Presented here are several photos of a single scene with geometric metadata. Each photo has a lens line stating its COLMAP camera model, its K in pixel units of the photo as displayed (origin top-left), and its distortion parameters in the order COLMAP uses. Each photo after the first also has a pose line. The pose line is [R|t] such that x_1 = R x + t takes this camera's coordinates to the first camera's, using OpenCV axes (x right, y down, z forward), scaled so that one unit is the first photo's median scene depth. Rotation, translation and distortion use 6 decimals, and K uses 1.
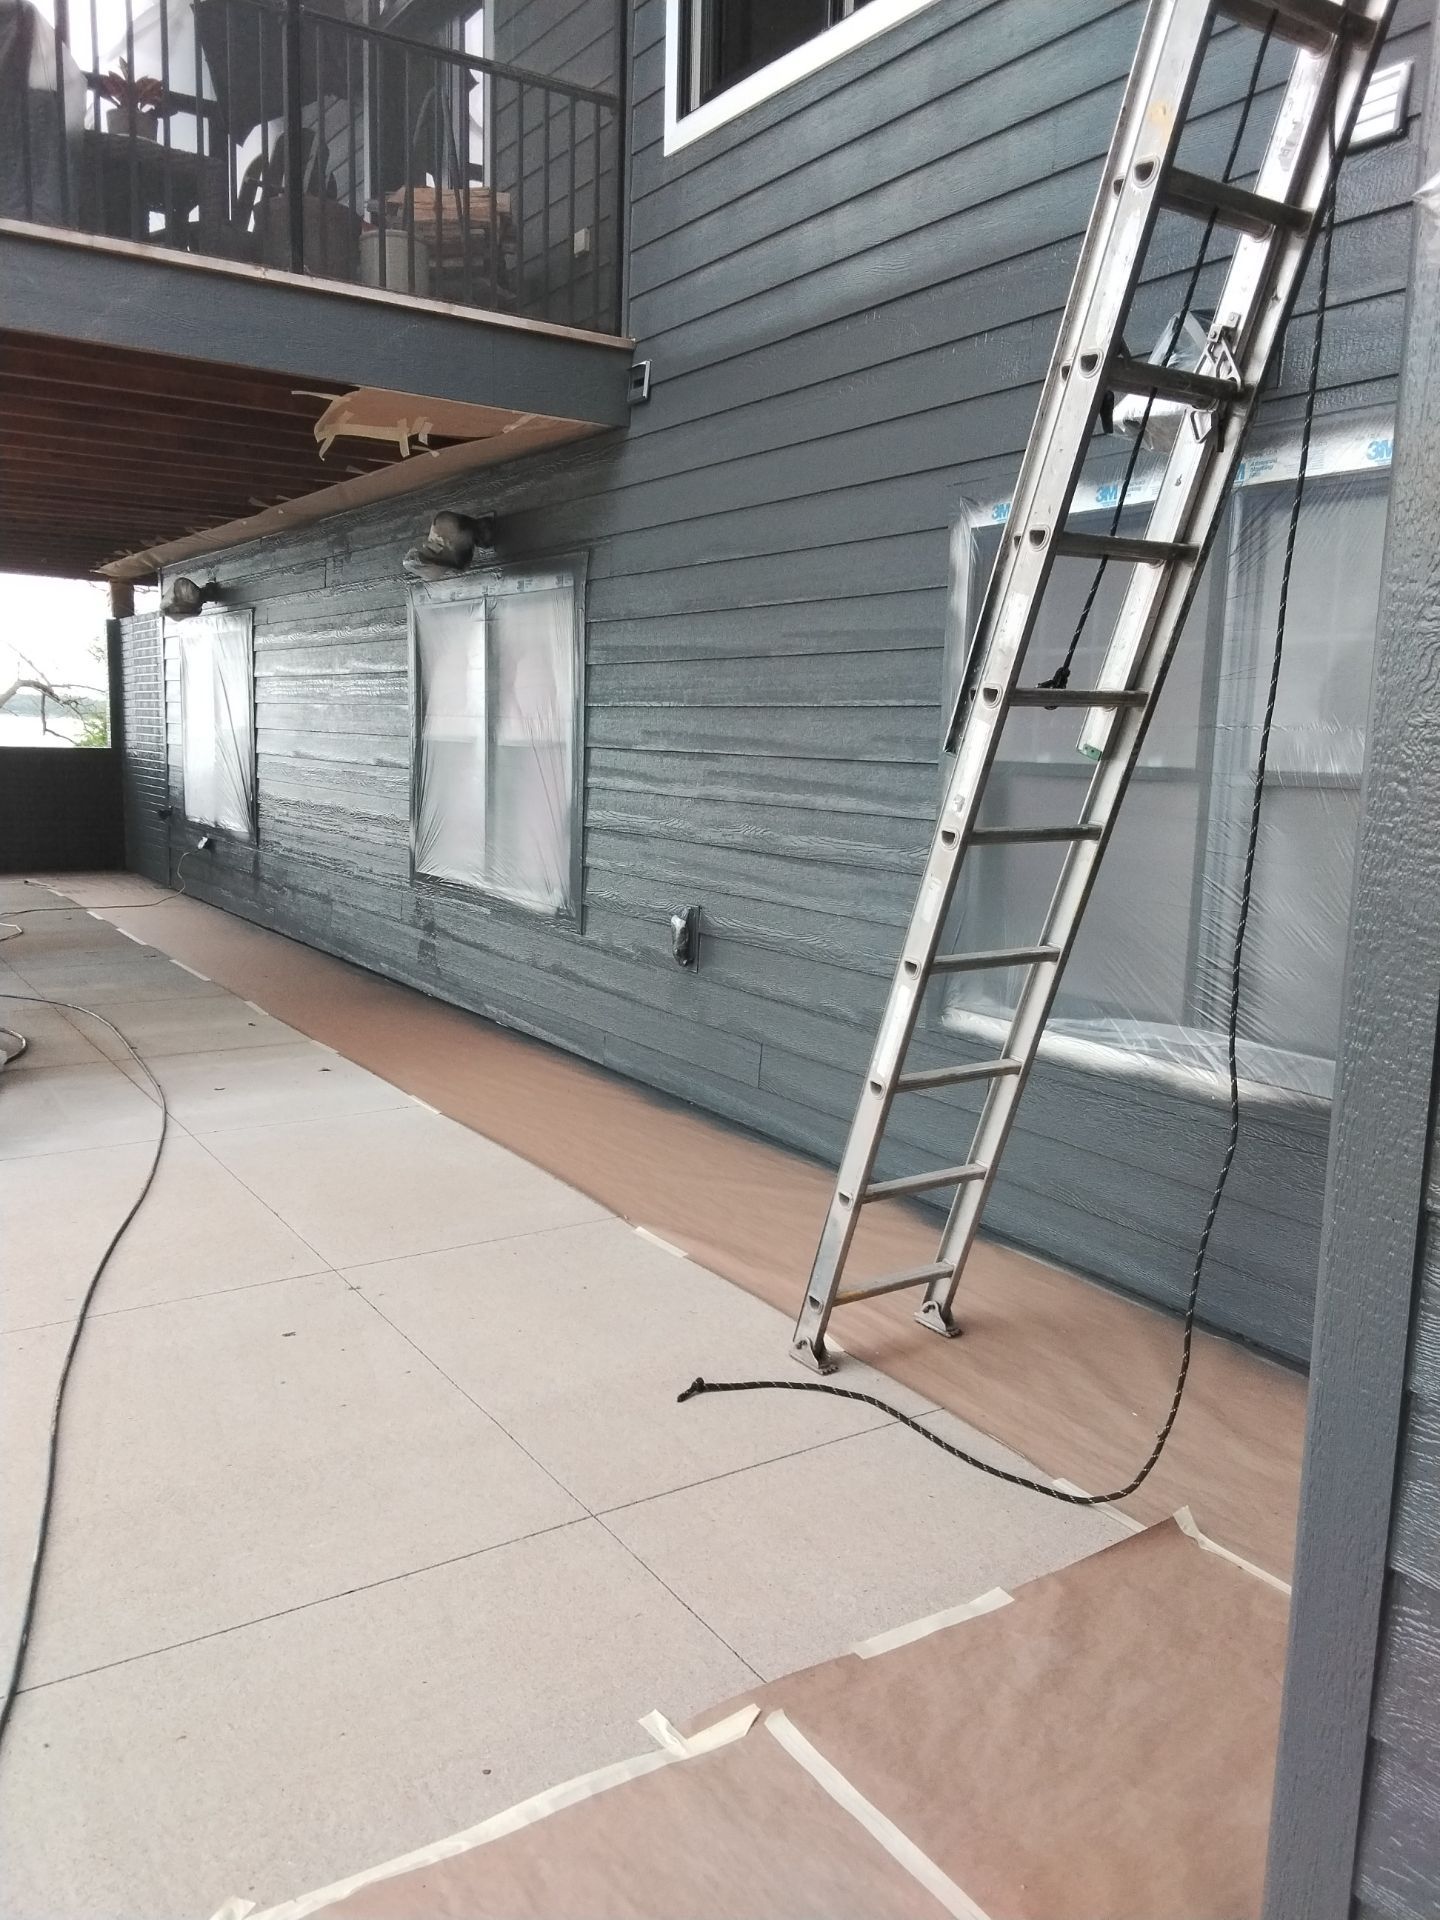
lens RADIAL K [[1496.2, 0, 720.0], [0, 1496.2, 960.0], [0, 0, 1]] dist [0.117344, -0.154960]
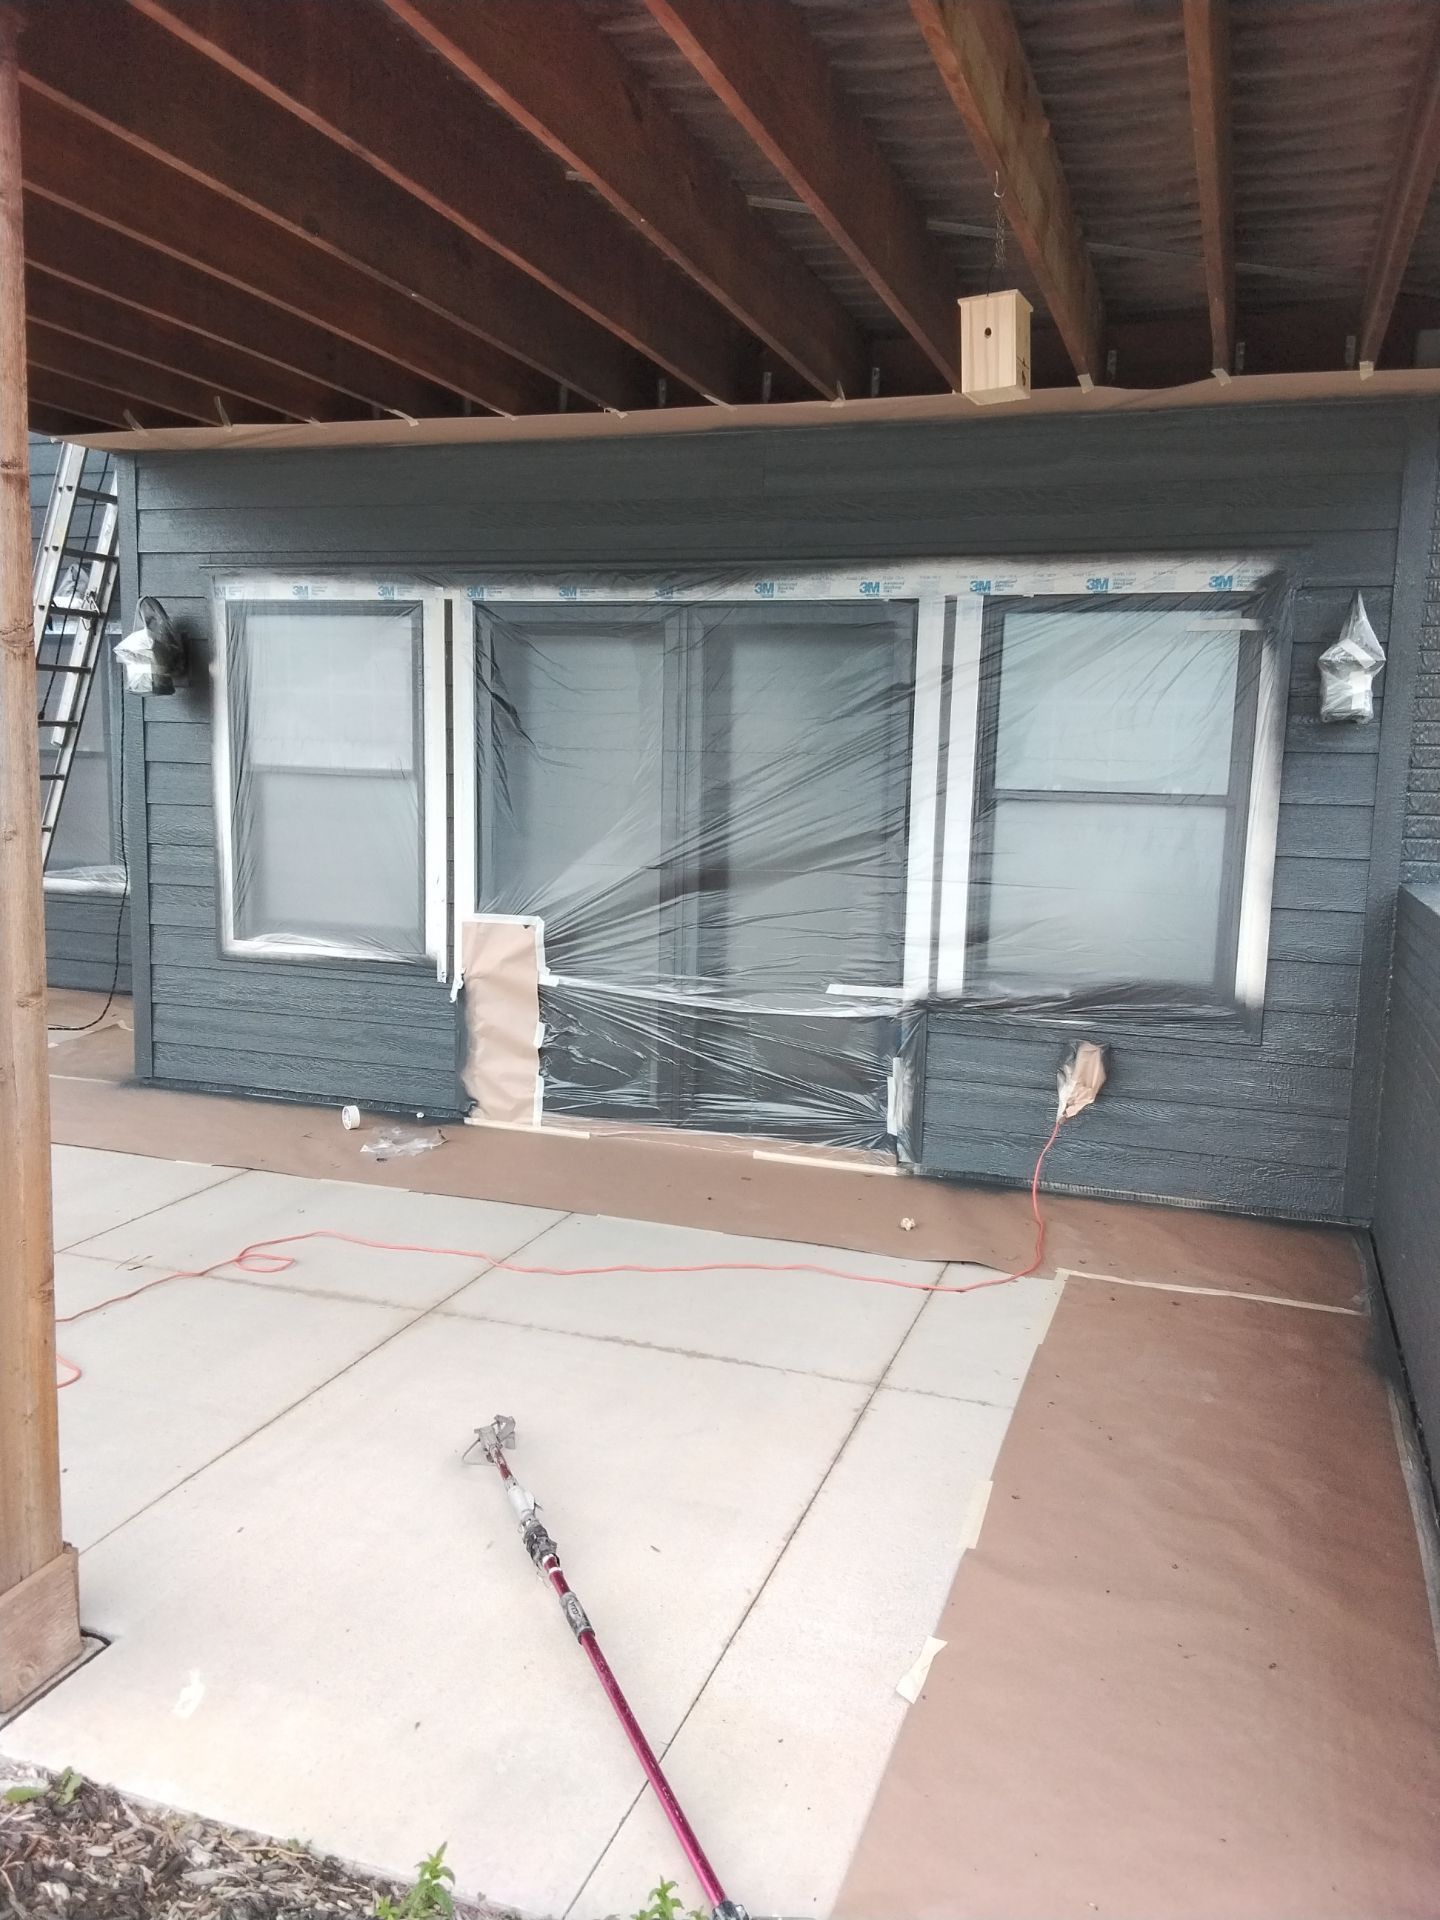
lens RADIAL K [[1496.2, 0, 720.0], [0, 1496.2, 960.0], [0, 0, 1]] dist [0.117344, -0.154960]
pose [[0.791624, -0.086939, 0.604791, -0.441409], [0.083402, 0.995936, 0.033999, 0.223706], [-0.605289, 0.023526, 0.795658, -1.665310]]
